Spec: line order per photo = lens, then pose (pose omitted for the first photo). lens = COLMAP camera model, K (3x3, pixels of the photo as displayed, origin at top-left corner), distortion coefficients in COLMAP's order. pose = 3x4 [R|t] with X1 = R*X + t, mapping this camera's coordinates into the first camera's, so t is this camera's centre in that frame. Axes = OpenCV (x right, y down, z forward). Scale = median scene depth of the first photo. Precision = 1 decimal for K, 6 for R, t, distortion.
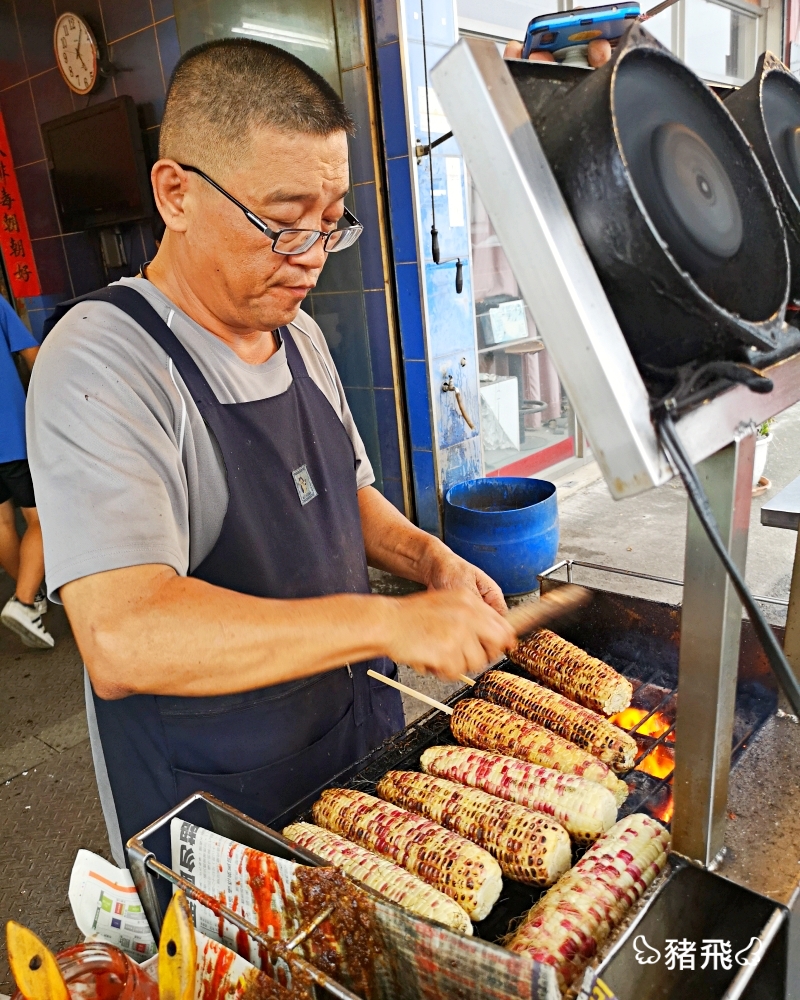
lens RADIAL K [[856.6, 0, 400.6], [0, 856.6, 525.2], [0, 0, 1]] dist [0.004329, -0.003996]
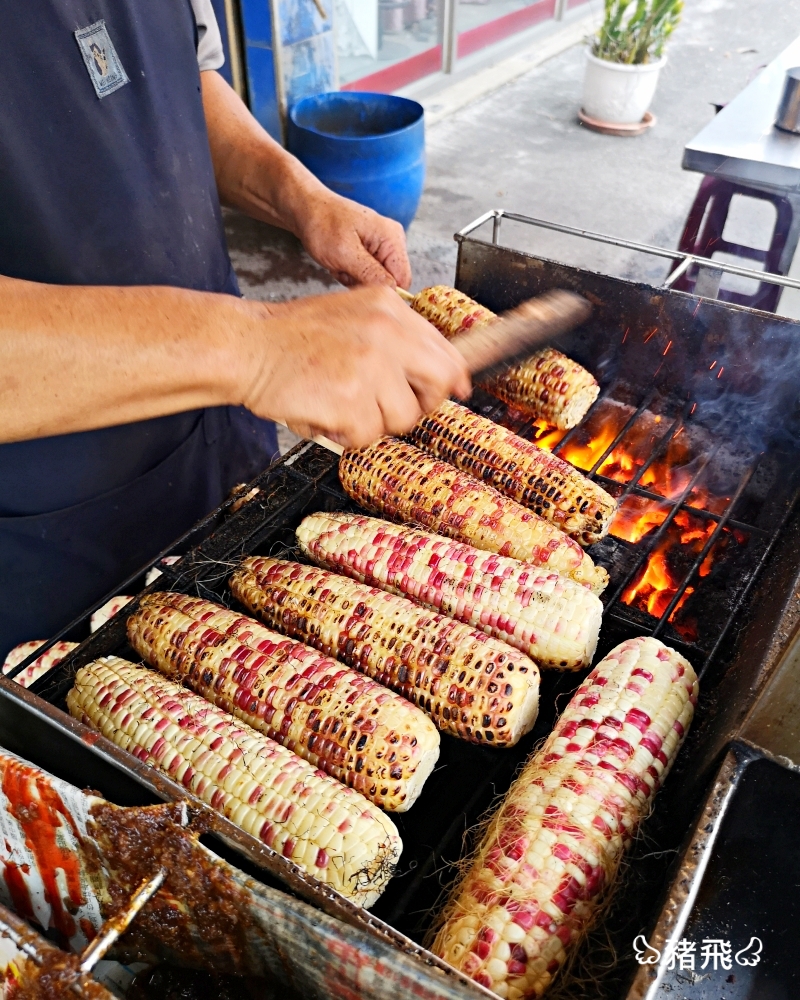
lens RADIAL K [[856.6, 0, 400.6], [0, 856.6, 525.2], [0, 0, 1]] dist [0.004329, -0.003996]
pose [[0.982474, -0.030625, 0.183865, -0.021042], [-0.044269, 0.919849, 0.389766, 0.013543], [-0.181065, -0.391075, 0.902373, 0.461297]]
